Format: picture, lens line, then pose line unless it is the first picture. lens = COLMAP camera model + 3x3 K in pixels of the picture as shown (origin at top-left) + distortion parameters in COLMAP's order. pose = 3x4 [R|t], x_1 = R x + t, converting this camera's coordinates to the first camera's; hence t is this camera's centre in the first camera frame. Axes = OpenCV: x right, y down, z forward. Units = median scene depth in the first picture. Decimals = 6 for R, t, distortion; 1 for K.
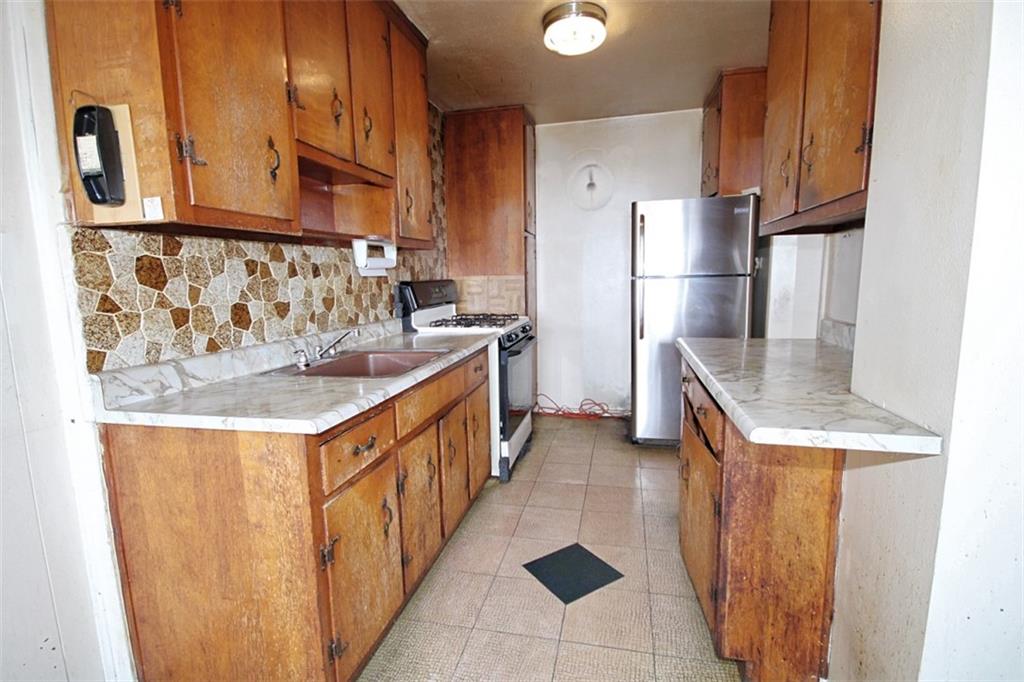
lens RADIAL K [[473.6, 0, 516.3], [0, 473.6, 340.0], [0, 0, 1]] dist [-0.001027, -0.000393]
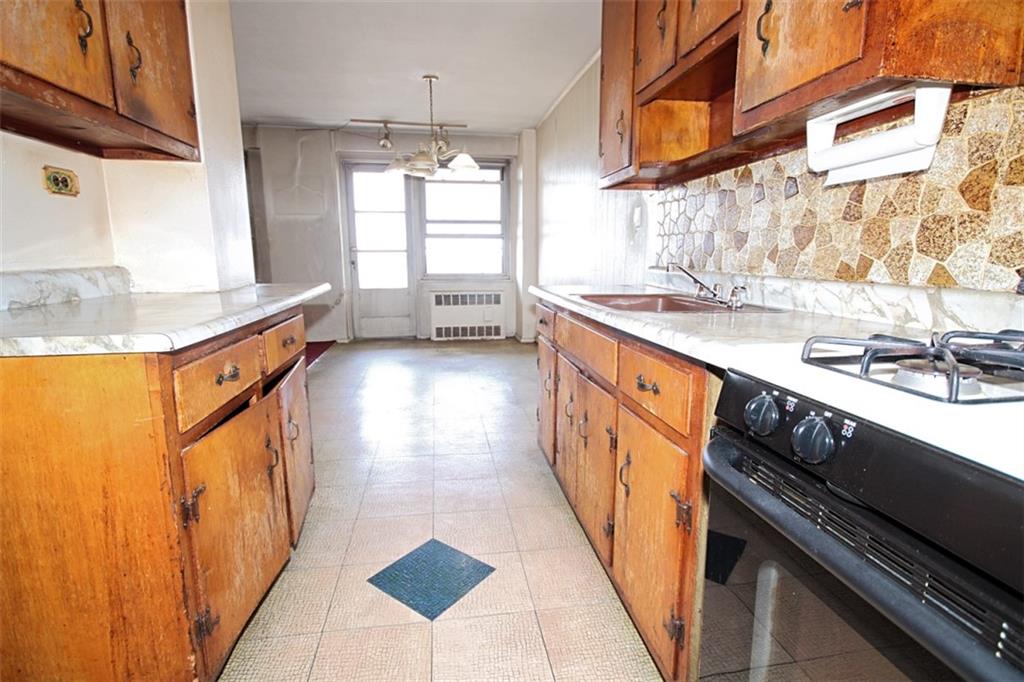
lens RADIAL K [[493.9, 0, 512.0], [0, 493.9, 341.0], [0, 0, 1]] dist [0.000216, -0.000097]
pose [[-0.929624, 0.085467, -0.358461, 0.238861], [-0.030041, 0.951920, 0.304871, -0.138285], [0.367283, 0.294184, -0.882360, 1.535854]]
